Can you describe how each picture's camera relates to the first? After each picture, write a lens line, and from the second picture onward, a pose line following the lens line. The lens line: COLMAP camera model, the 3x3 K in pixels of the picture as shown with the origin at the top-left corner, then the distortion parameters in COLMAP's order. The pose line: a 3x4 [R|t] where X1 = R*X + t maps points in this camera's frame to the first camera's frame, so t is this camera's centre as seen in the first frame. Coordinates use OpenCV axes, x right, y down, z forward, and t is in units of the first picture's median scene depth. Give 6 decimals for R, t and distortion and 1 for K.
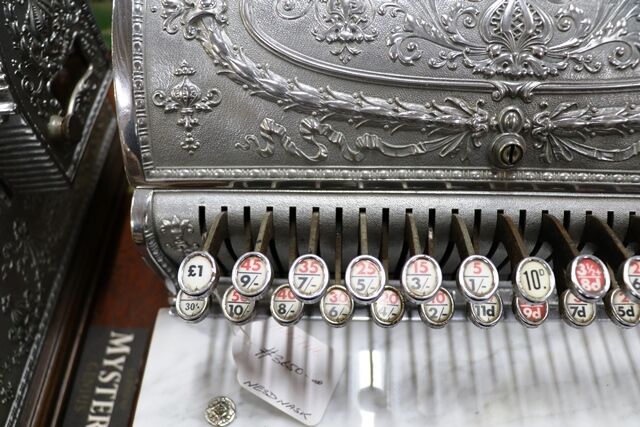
lens RADIAL K [[513.2, 0, 320.0], [0, 513.2, 227.8], [0, 0, 1]] dist [-0.190149, 0.146513]
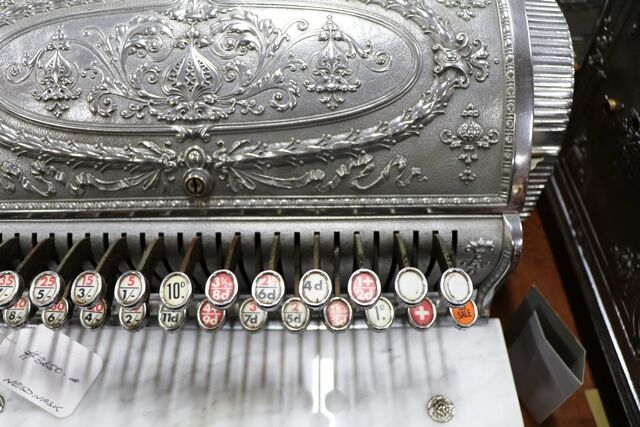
lens RADIAL K [[431.2, 0, 320.0], [0, 431.2, 213.5], [0, 0, 1]] dist [-0.045470, 0.001711]
pose [[0.999807, -0.018800, 0.005671, 0.655446], [0.019195, 0.996575, -0.080437, 0.007783], [-0.004140, 0.080531, 0.996744, -0.026166]]
